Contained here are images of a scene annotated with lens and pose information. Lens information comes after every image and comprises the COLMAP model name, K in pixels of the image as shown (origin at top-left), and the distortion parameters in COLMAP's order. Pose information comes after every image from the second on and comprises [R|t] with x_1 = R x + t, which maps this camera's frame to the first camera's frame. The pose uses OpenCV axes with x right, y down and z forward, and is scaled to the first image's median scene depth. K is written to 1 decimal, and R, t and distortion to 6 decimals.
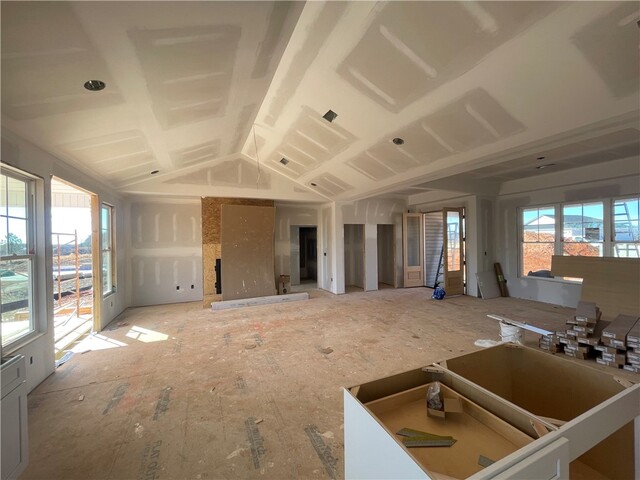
lens RADIAL K [[258.3, 0, 319.0], [0, 258.3, 240.8], [0, 0, 1]] dist [-0.001937, 0.000922]
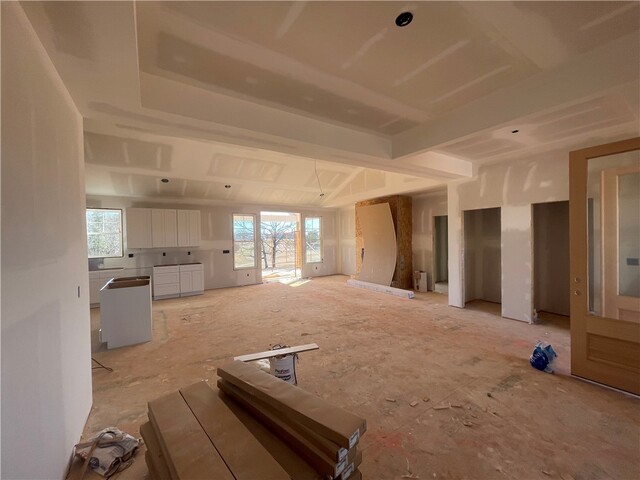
lens RADIAL K [[258.3, 0, 318.0], [0, 258.3, 241.6], [0, 0, 1]] dist [-0.001937, 0.000922]
pose [[0.149937, 0.030810, -0.988215, 1.144250], [0.012916, 0.999368, 0.033117, -0.014201], [0.988611, -0.017729, 0.149444, 0.767735]]
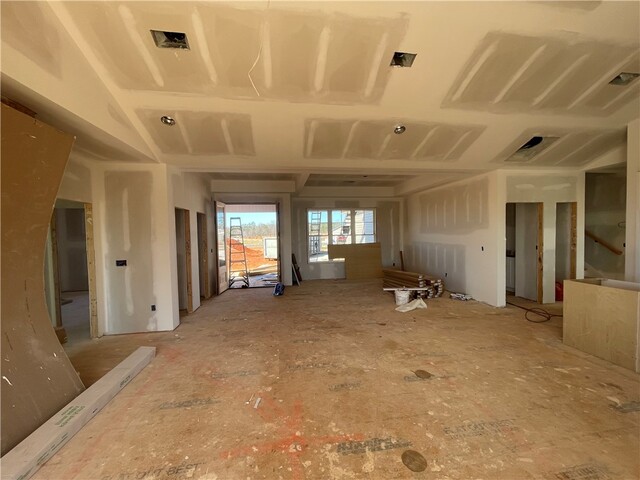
lens RADIAL K [[258.3, 0, 317.9], [0, 258.3, 241.1], [0, 0, 1]] dist [-0.001937, 0.000922]
pose [[0.276385, -0.022865, 0.960775, -0.576957], [0.019788, 0.999640, 0.018098, 0.012880], [-0.960843, 0.014010, 0.276738, 0.808493]]
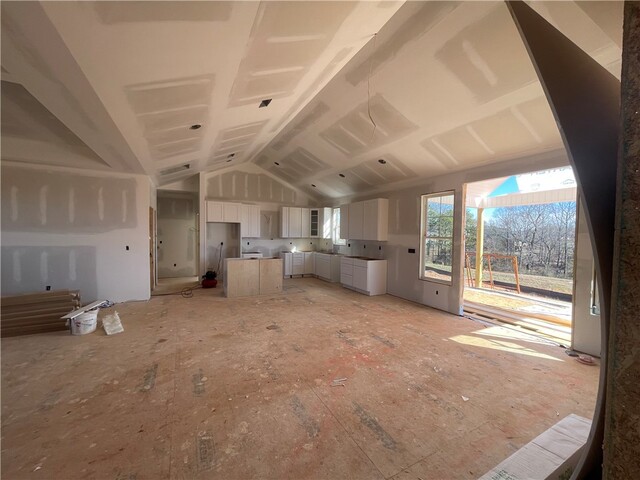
lens RADIAL K [[258.3, 0, 317.3], [0, 258.3, 241.2], [0, 0, 1]] dist [-0.001937, 0.000922]
pose [[-0.998452, 0.003169, -0.055523, -0.077345], [0.001279, 0.999419, 0.034049, 0.012863], [0.055598, 0.033925, -0.997877, 1.578343]]
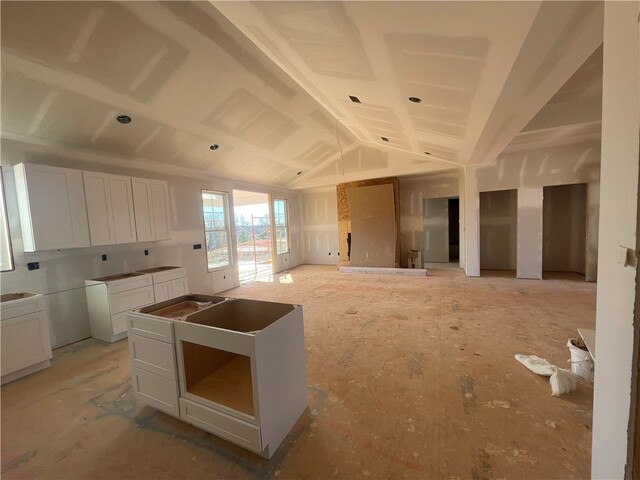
lens RADIAL K [[258.3, 0, 318.8], [0, 258.3, 241.5], [0, 0, 1]] dist [-0.001937, 0.000922]
pose [[0.644967, 0.037877, -0.763271, 0.607876], [0.039094, 0.995828, 0.082452, 0.004344], [0.763210, -0.083018, 0.640796, 0.123956]]
